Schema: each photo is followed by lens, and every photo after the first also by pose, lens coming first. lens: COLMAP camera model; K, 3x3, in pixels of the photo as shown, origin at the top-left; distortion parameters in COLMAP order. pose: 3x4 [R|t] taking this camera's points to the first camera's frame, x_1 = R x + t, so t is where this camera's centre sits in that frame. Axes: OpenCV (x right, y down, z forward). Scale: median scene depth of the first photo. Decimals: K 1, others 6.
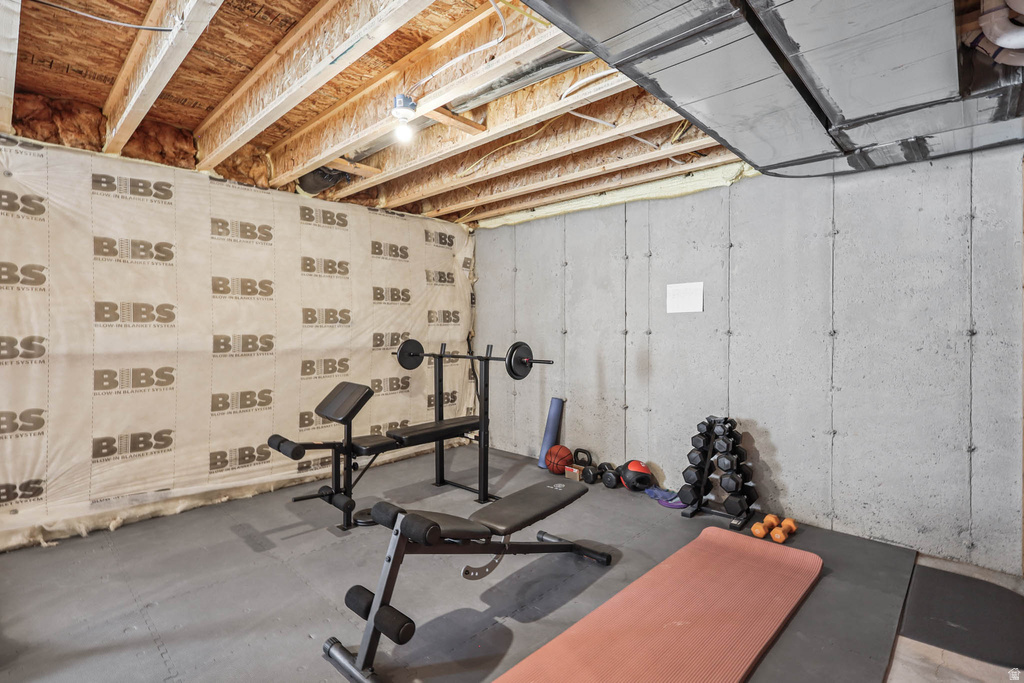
lens RADIAL K [[496.3, 0, 512.0], [0, 496.3, 341.5], [0, 0, 1]] dist [-0.027579, -0.000161]
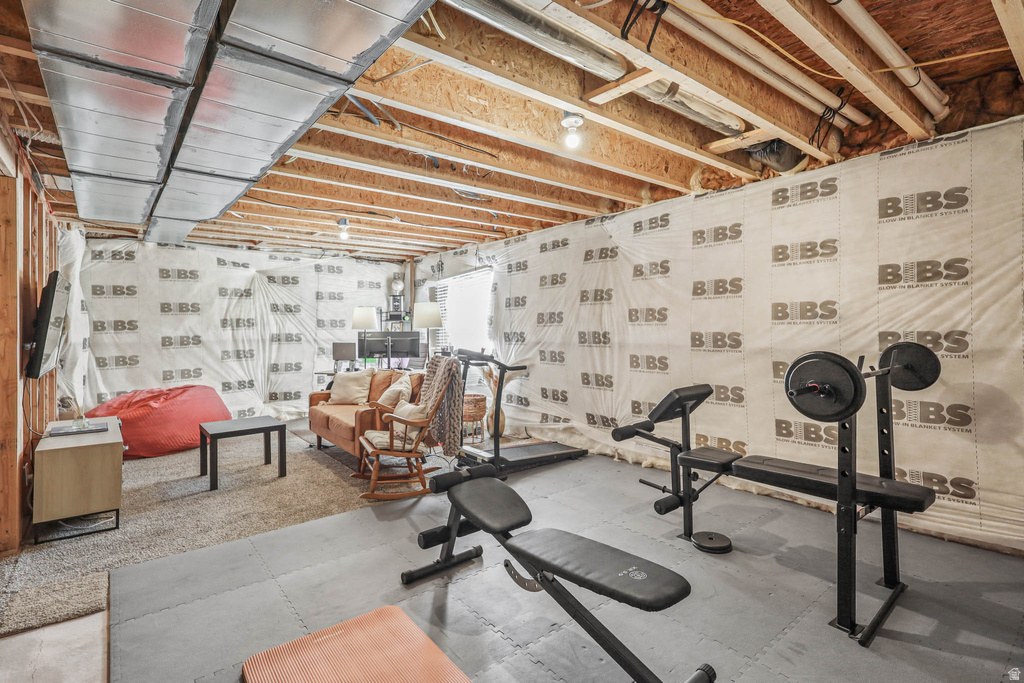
lens RADIAL K [[486.5, 0, 513.2], [0, 486.5, 328.3], [0, 0, 1]] dist [-0.002017, -0.000188]
pose [[-0.142482, 0.006999, -0.989773, 0.551318], [-0.013818, 0.999863, 0.009060, -0.024332], [0.989701, 0.014968, -0.142365, 0.691649]]
